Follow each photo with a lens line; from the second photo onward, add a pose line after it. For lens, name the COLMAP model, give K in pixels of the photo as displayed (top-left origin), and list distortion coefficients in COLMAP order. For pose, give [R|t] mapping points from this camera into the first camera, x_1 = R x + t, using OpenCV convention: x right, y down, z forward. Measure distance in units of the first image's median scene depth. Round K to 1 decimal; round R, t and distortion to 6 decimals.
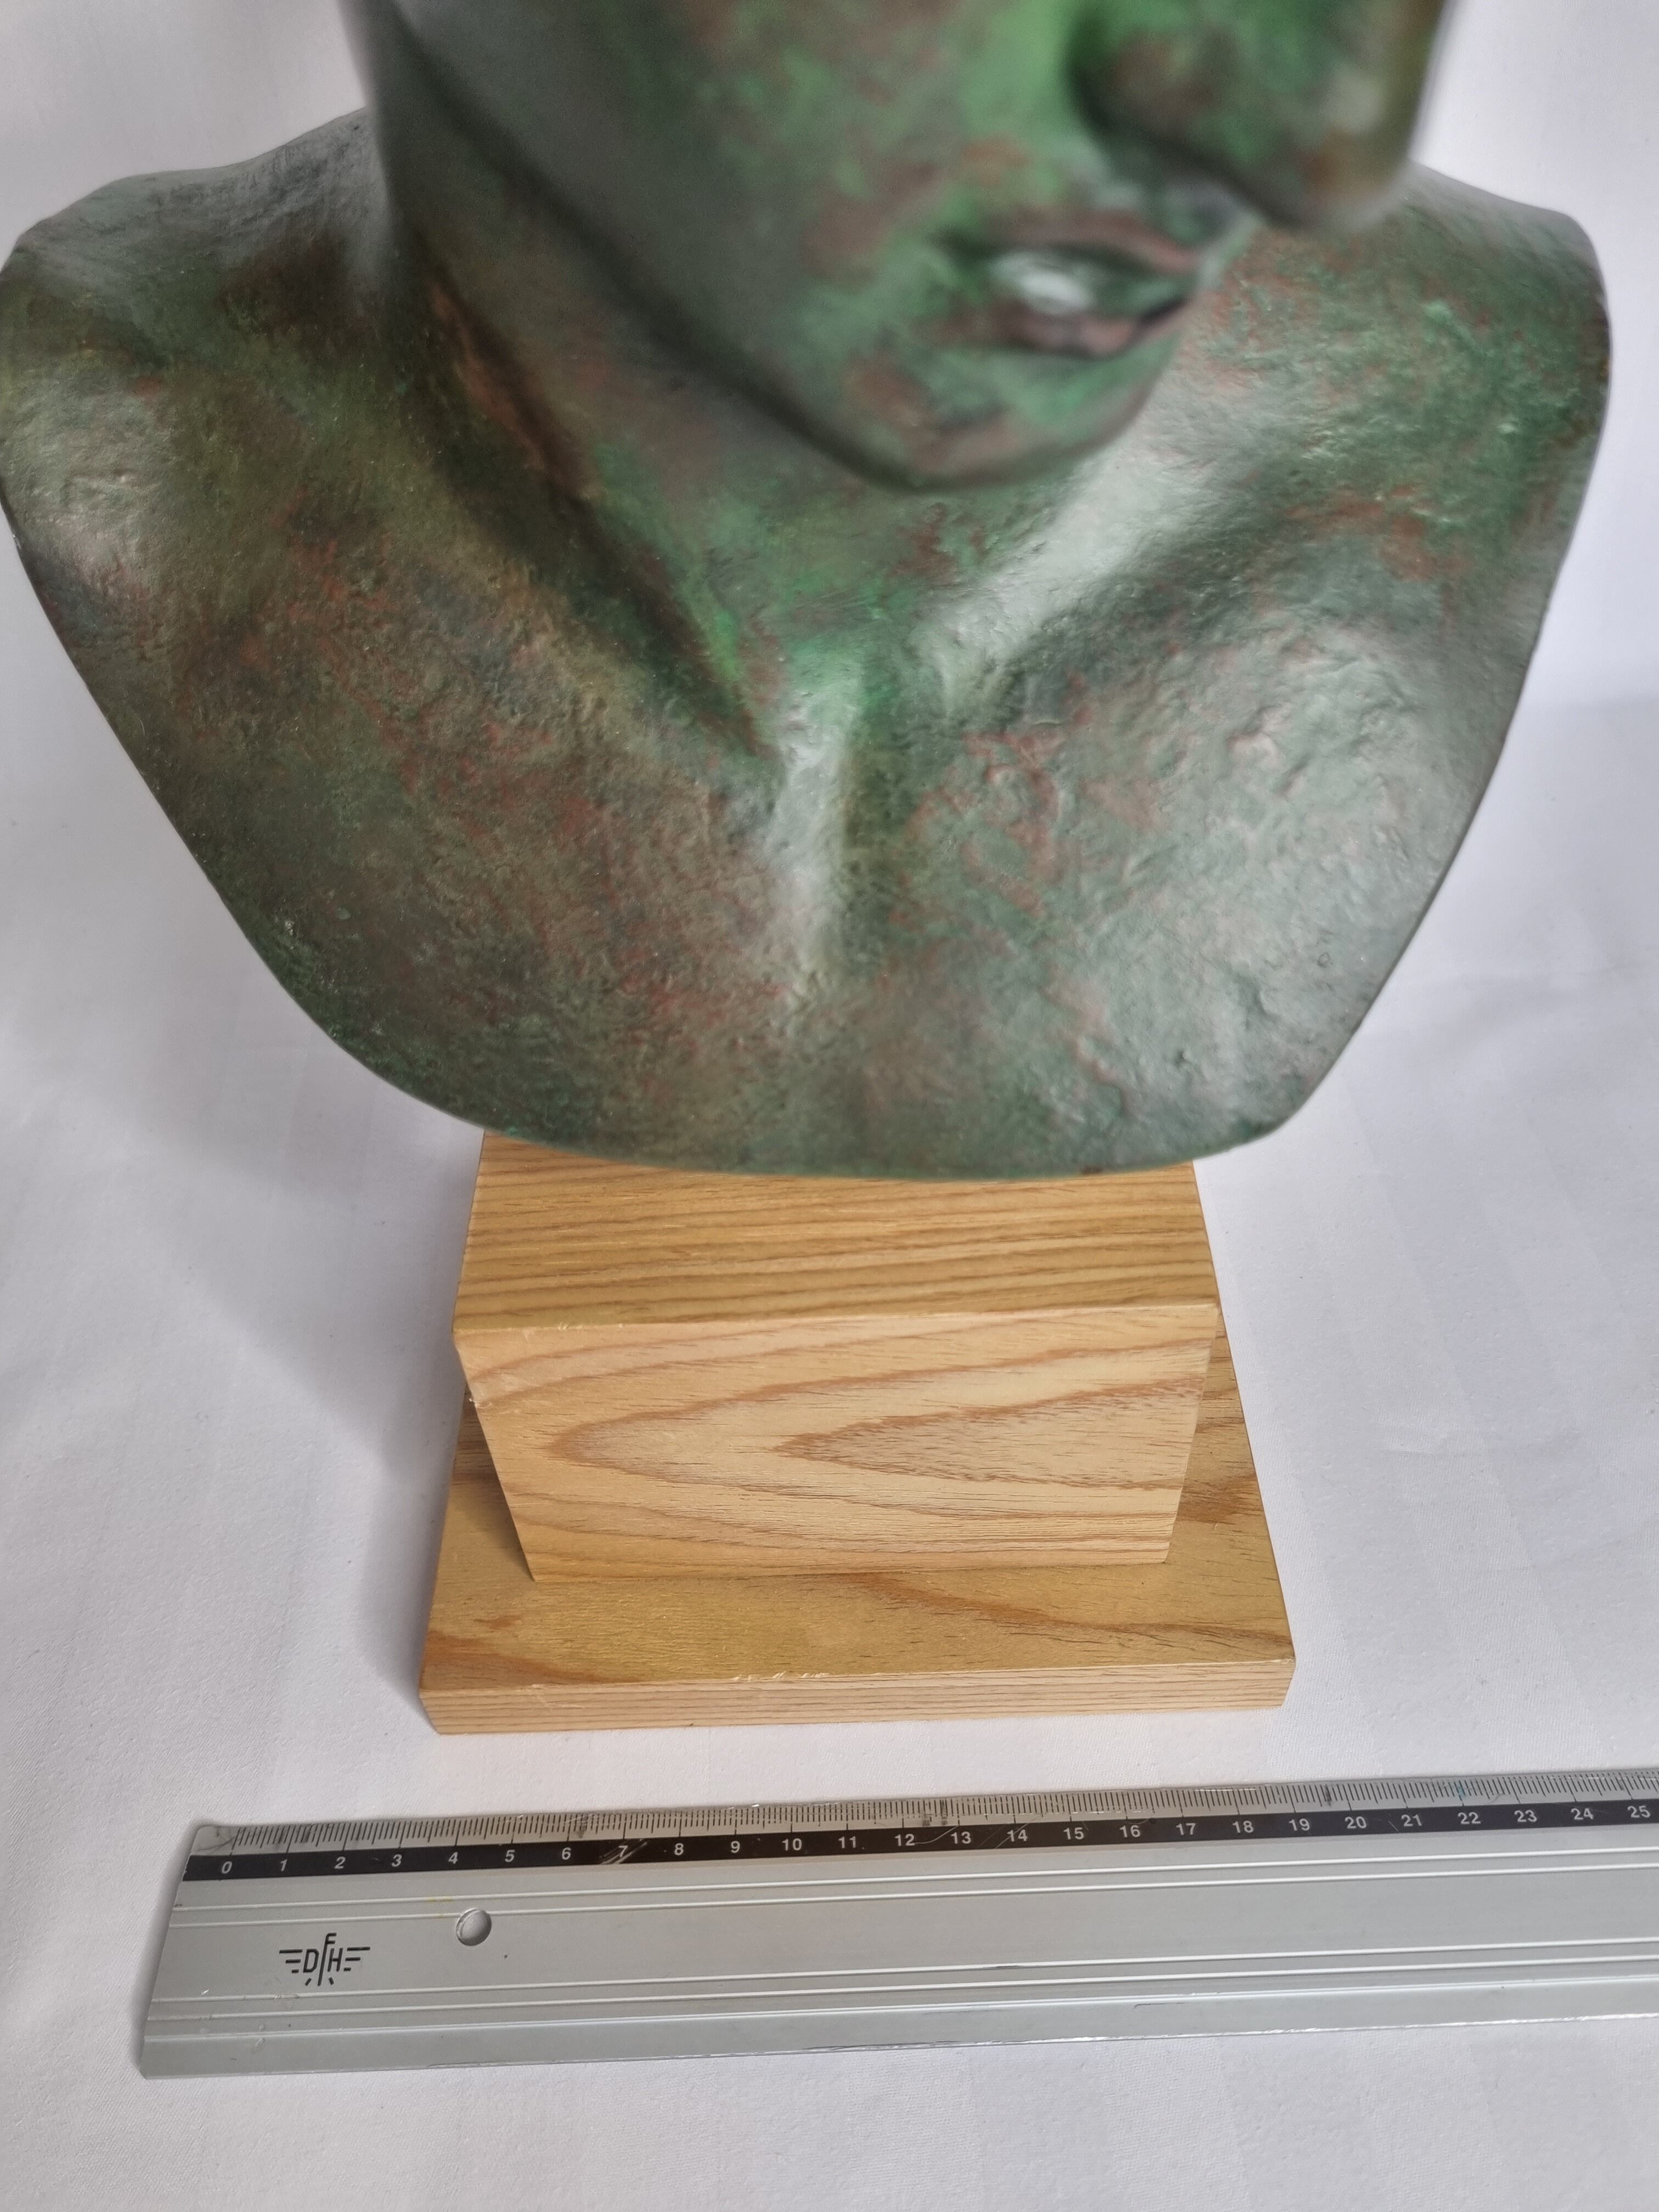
lens RADIAL K [[1705.3, 0, 852.0], [0, 1705.3, 1118.7], [0, 0, 1]] dist [0.025066, -0.012863]
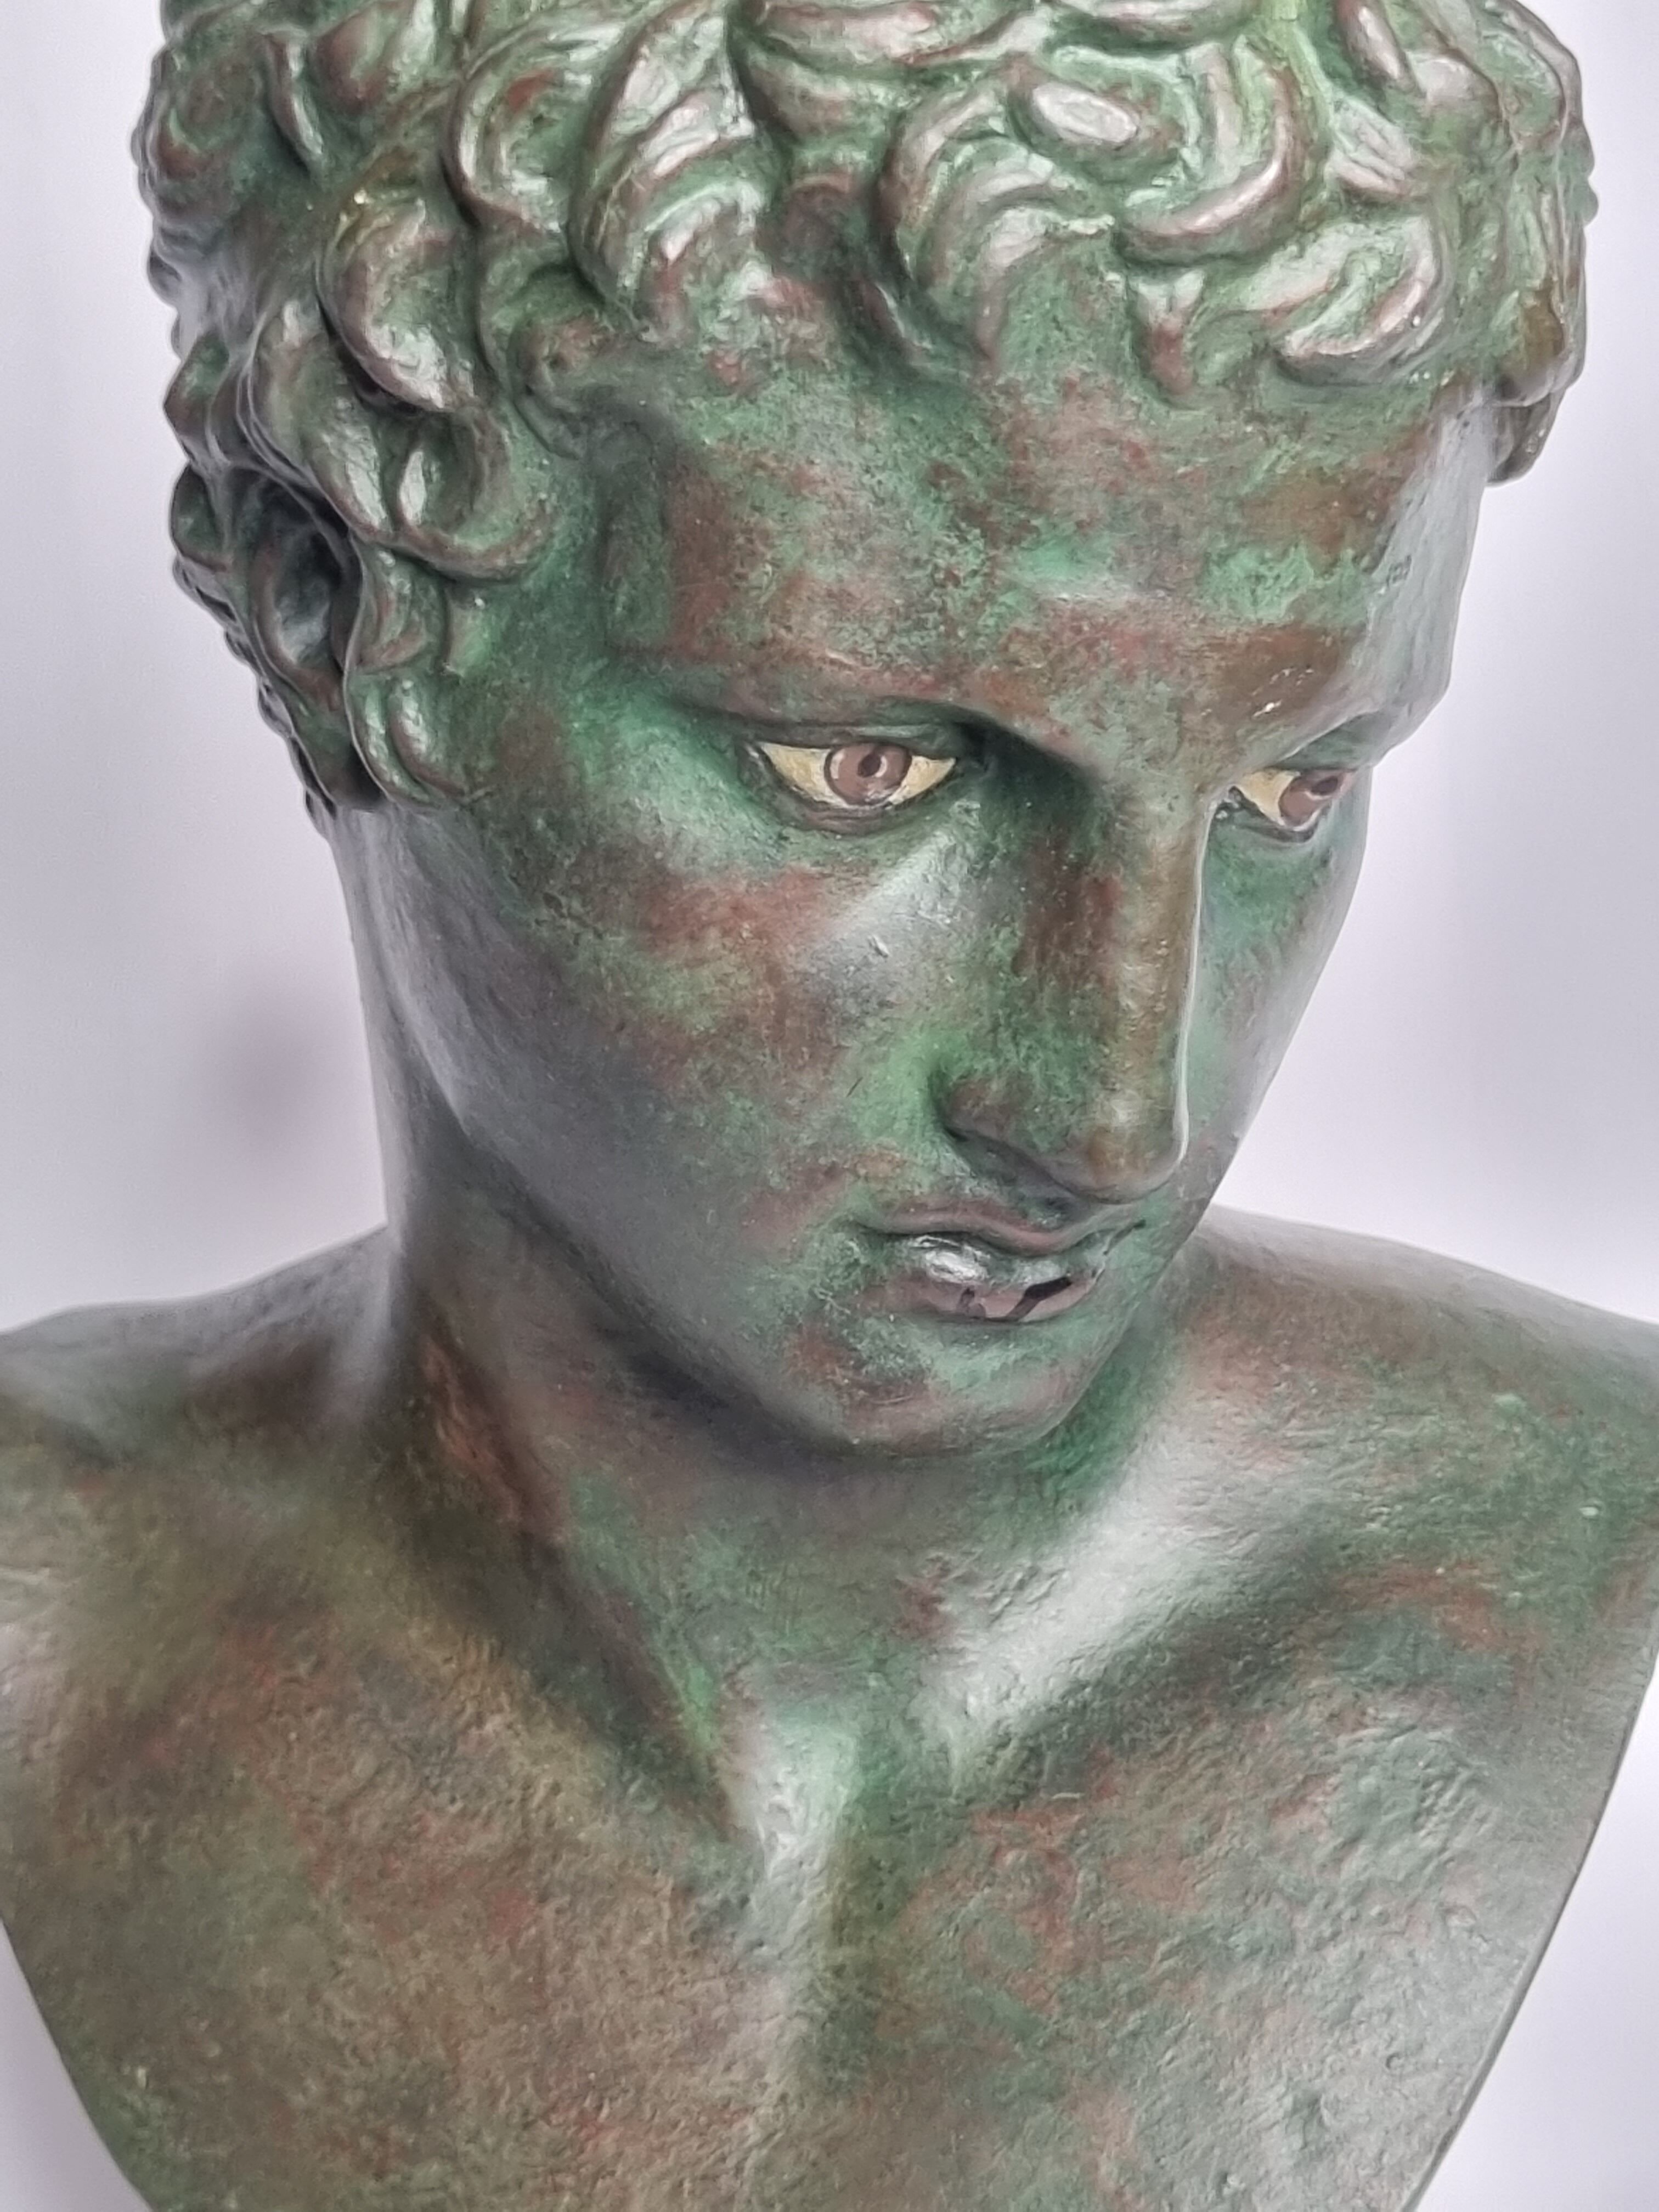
lens RADIAL K [[4503.9, 0, 906.4], [0, 4503.9, 1137.0], [0, 0, 1]] dist [0.039540, -0.228575]
pose [[0.995852, 0.001056, -0.090977, 0.228542], [-0.054385, 0.808535, -0.585929, 0.791265], [0.072939, 0.588447, 0.805239, -0.977105]]
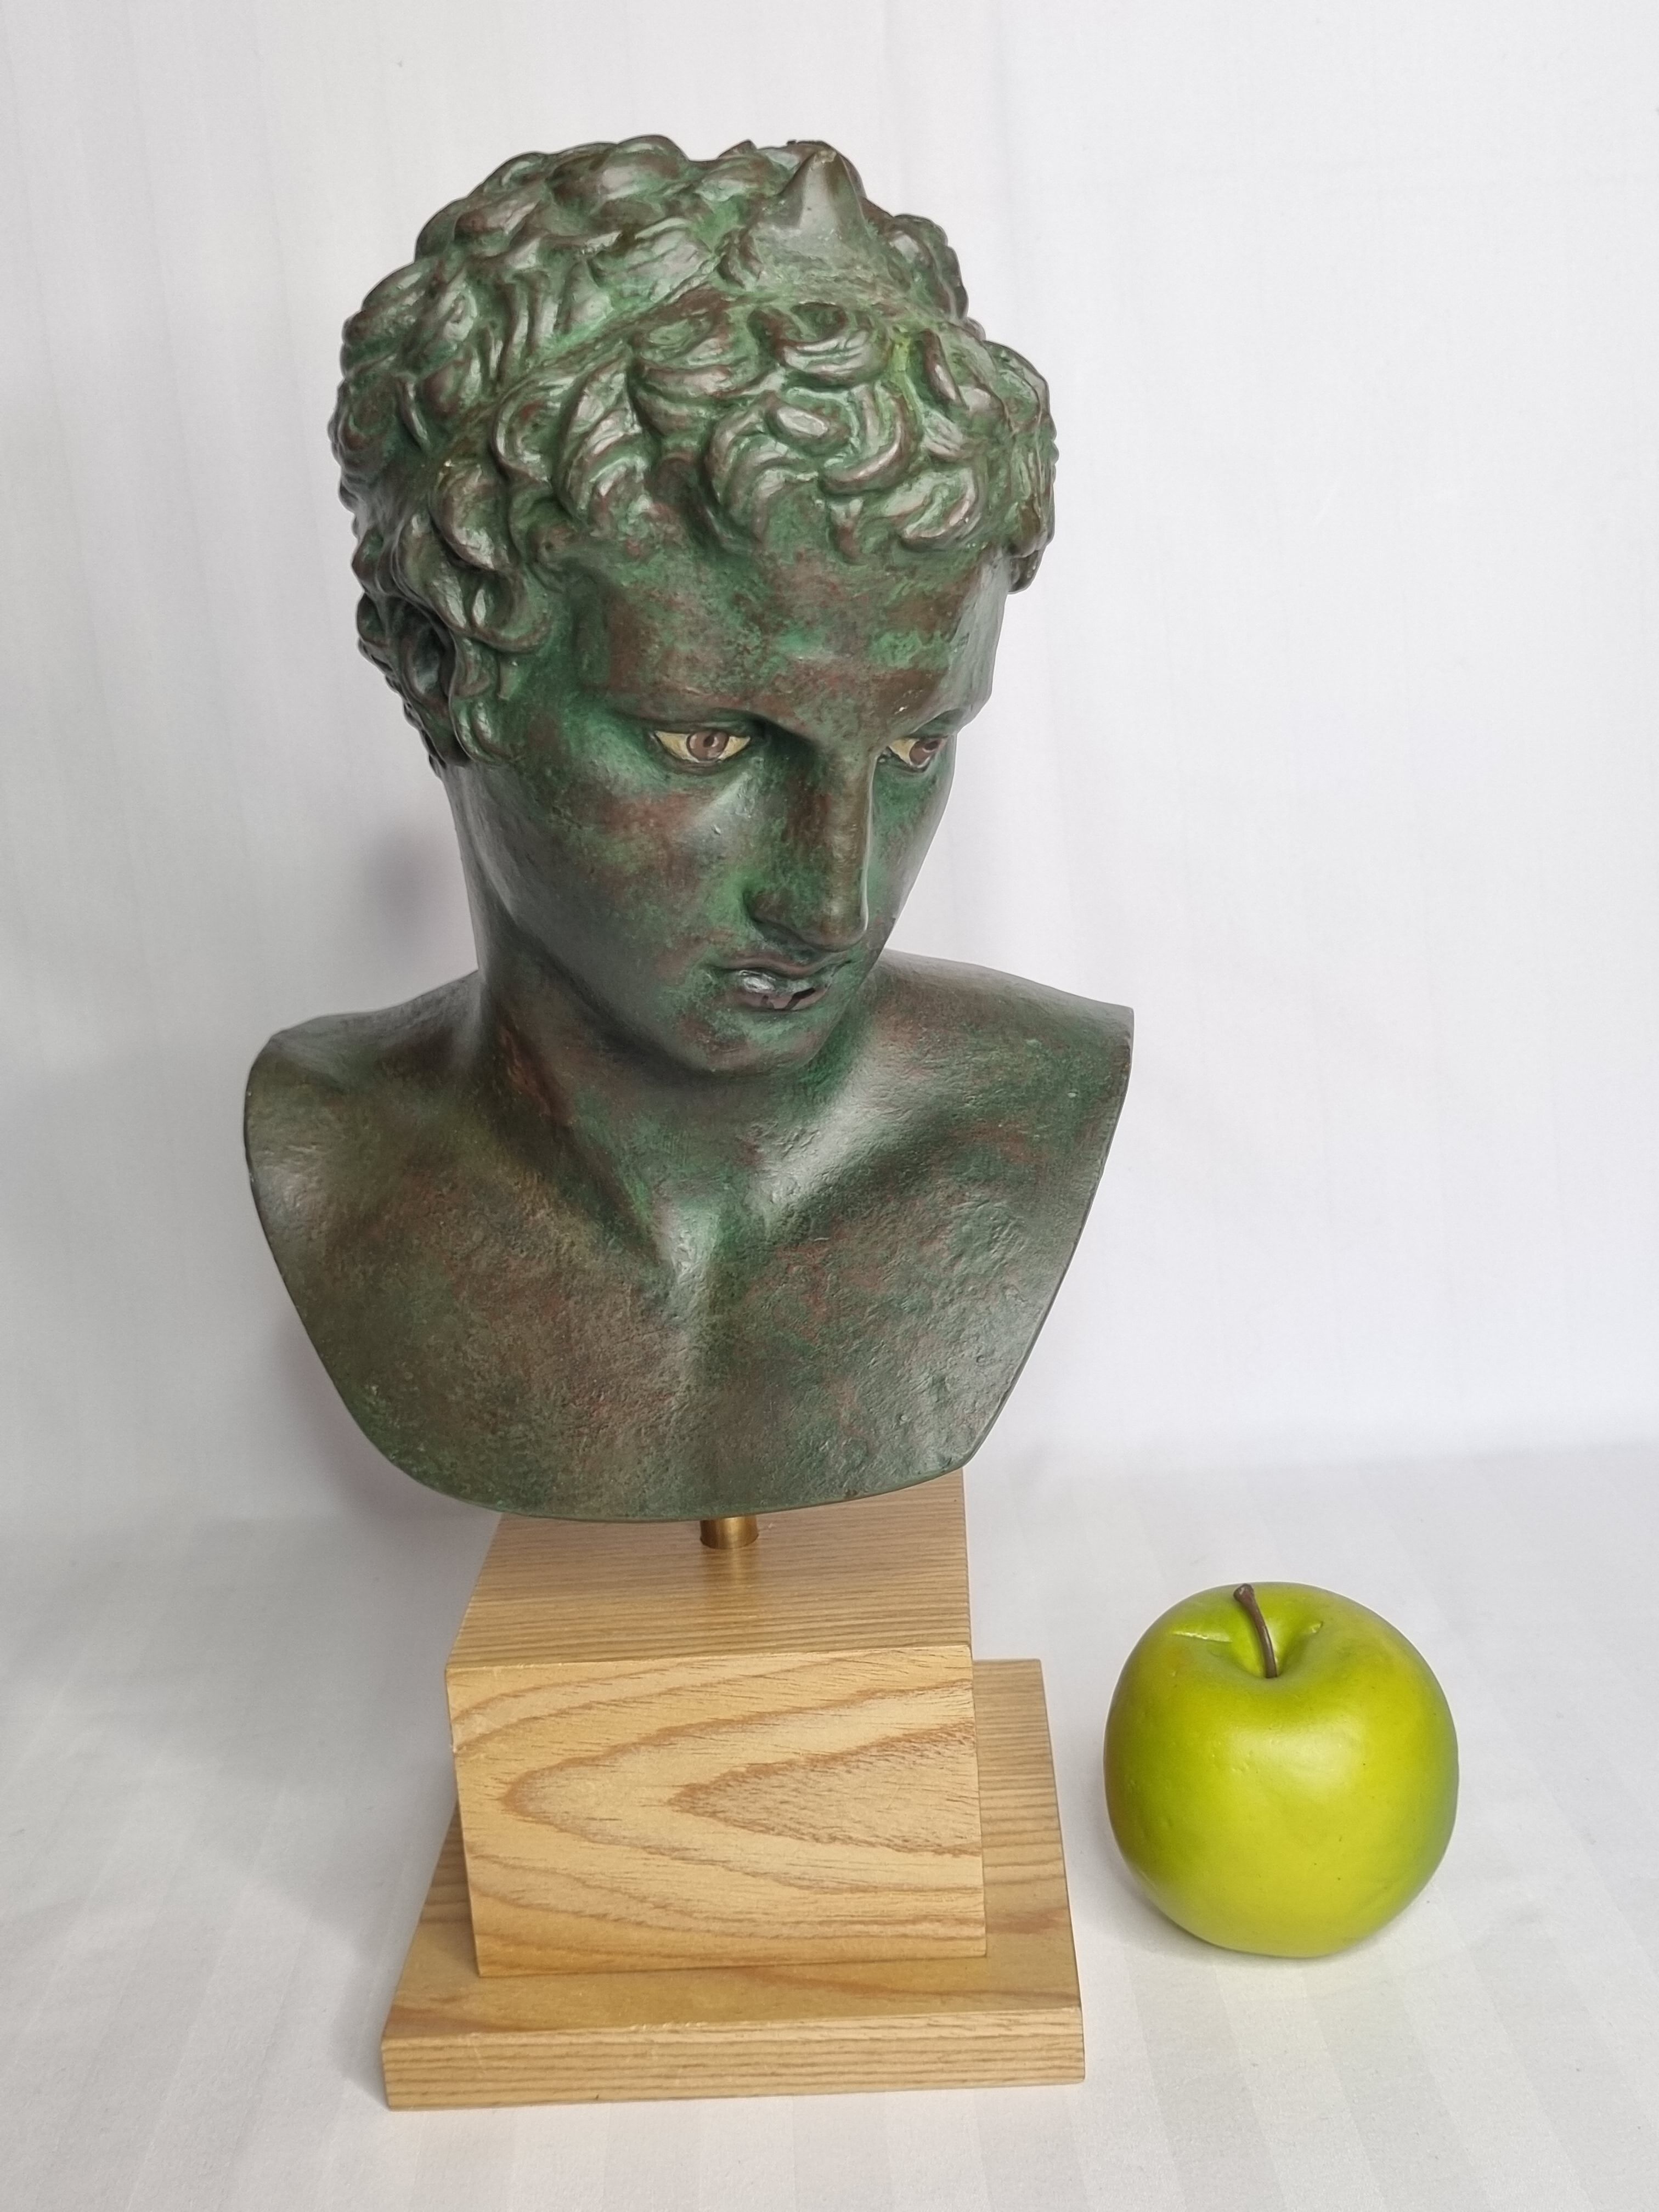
lens RADIAL K [[2447.5, 0, 869.1], [0, 2447.5, 1128.8], [0, 0, 1]] dist [0.040774, 0.028761]
pose [[0.998880, -0.019576, -0.043071, 0.262227], [-0.005316, 0.858172, -0.513334, 0.925938], [0.047011, 0.512989, 0.857107, -1.175892]]
